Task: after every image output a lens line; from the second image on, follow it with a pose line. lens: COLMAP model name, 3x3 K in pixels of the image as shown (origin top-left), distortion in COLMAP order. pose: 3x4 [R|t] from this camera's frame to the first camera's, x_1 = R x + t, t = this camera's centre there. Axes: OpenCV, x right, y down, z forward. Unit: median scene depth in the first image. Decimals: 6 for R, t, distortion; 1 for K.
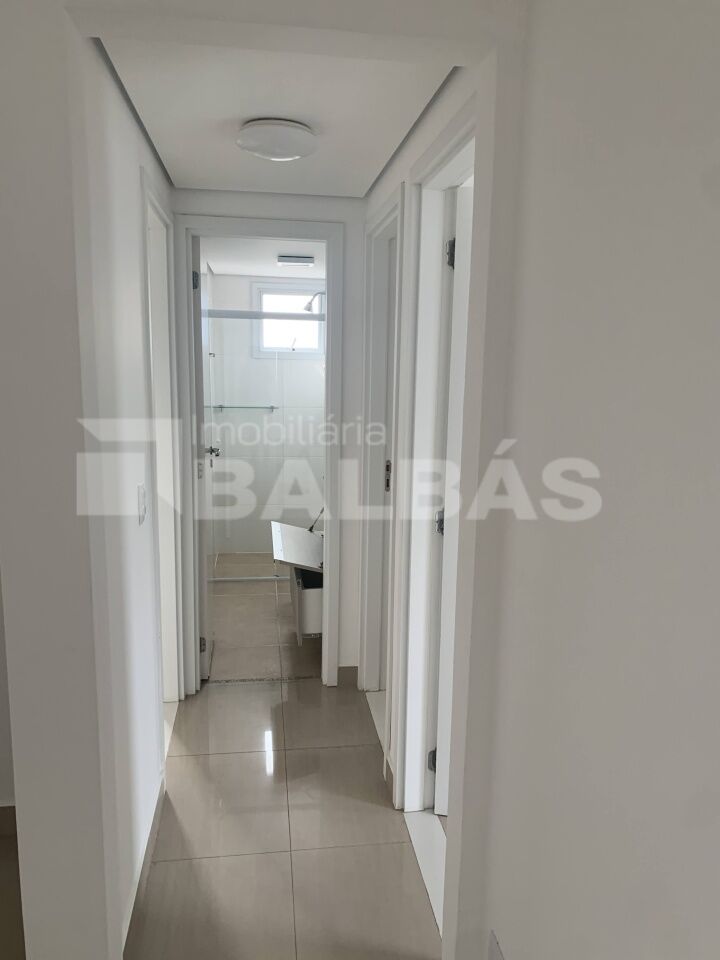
lens RADIAL K [[734.3, 0, 360.0], [0, 734.3, 480.0], [0, 0, 1]] dist [-0.002226, -0.000913]
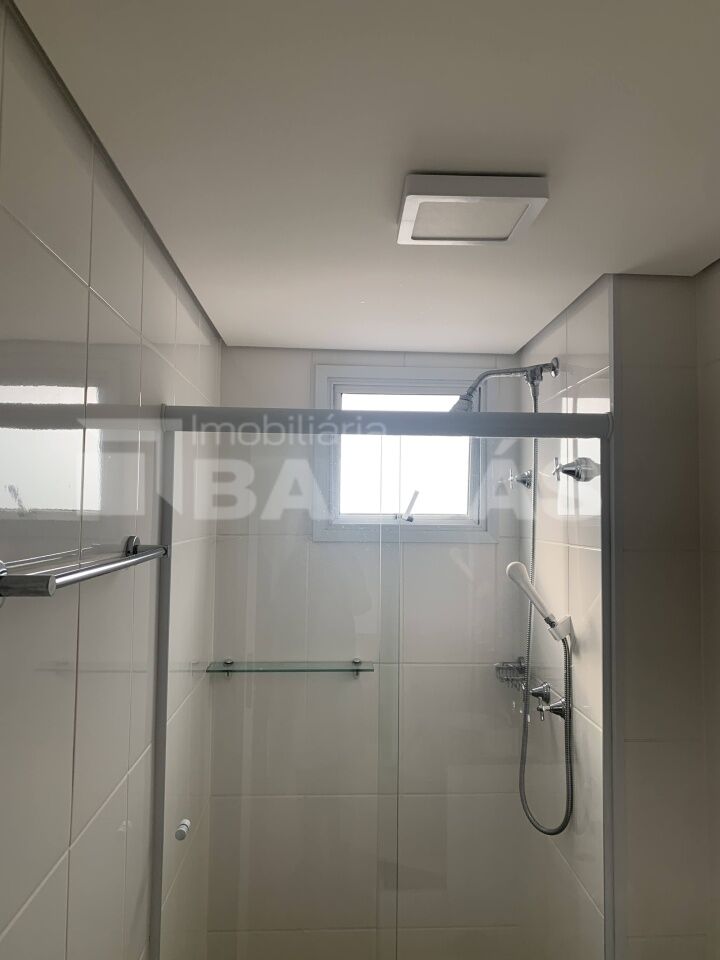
lens RADIAL K [[734.3, 0, 360.0], [0, 734.3, 480.0], [0, 0, 1]] dist [-0.002226, -0.000913]
pose [[0.996042, -0.009473, -0.088383, -0.084182], [-0.010077, 0.975860, -0.218164, -0.110345], [0.088316, 0.218192, 0.971902, 0.602219]]
